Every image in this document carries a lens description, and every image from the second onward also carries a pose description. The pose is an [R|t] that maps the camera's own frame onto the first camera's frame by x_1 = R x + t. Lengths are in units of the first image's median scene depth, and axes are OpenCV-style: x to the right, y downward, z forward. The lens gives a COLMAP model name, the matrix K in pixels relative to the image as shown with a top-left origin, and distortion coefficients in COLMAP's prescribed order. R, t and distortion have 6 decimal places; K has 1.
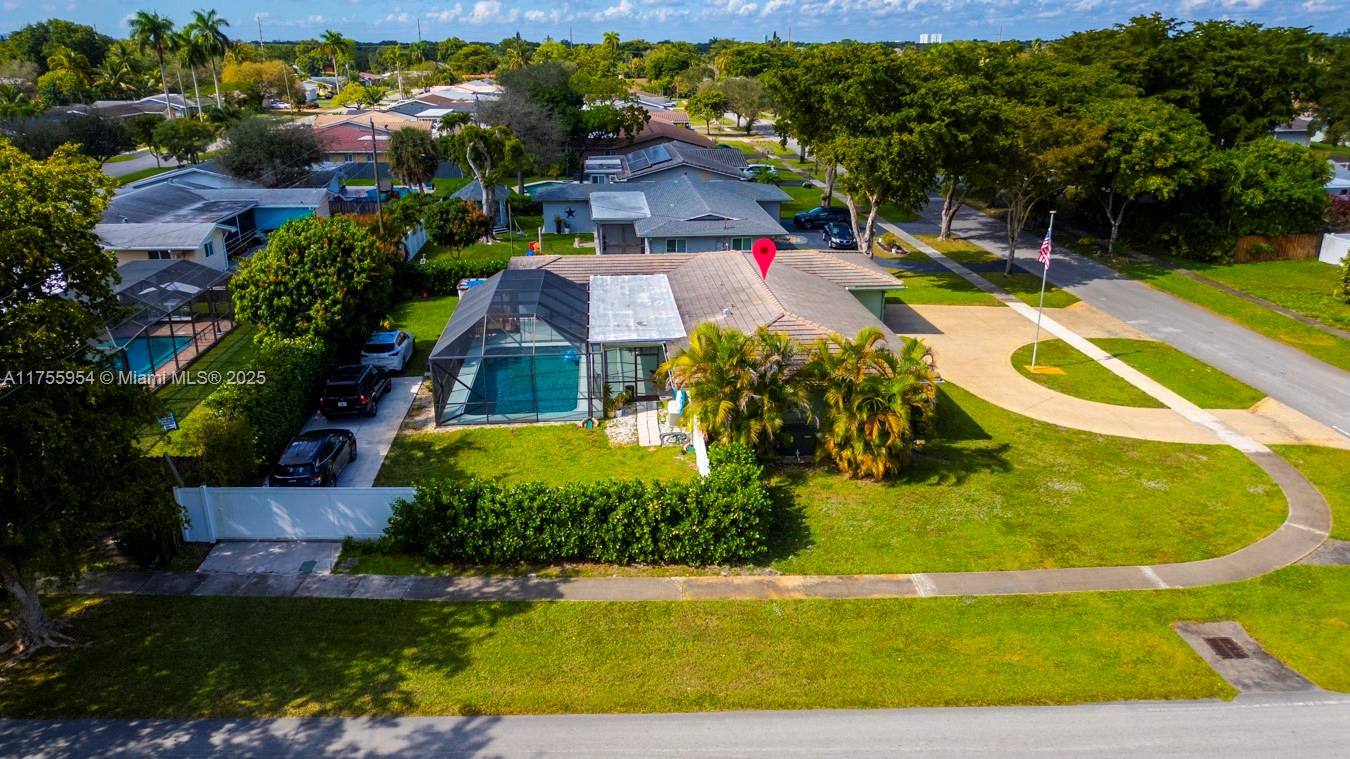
lens RADIAL K [[958.5, 0, 675.0], [0, 958.5, 379.5], [0, 0, 1]] dist [0.080332, -0.087176]
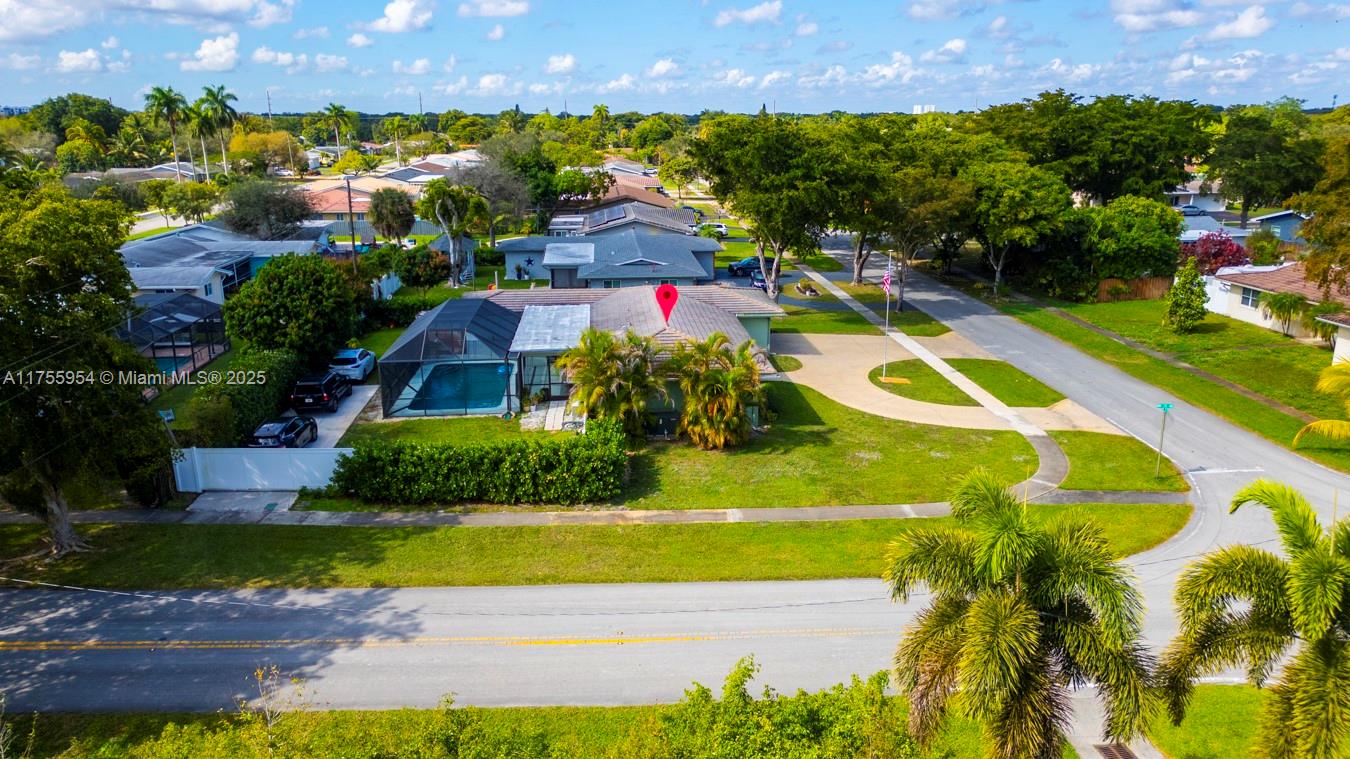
lens RADIAL K [[958.5, 0, 675.0], [0, 958.5, 379.5], [0, 0, 1]] dist [0.080332, -0.087176]
pose [[0.999998, -0.001177, -0.001493, 0.116712], [0.001075, 0.997791, -0.066415, 0.074362], [0.001568, 0.066413, 0.997791, -0.220388]]
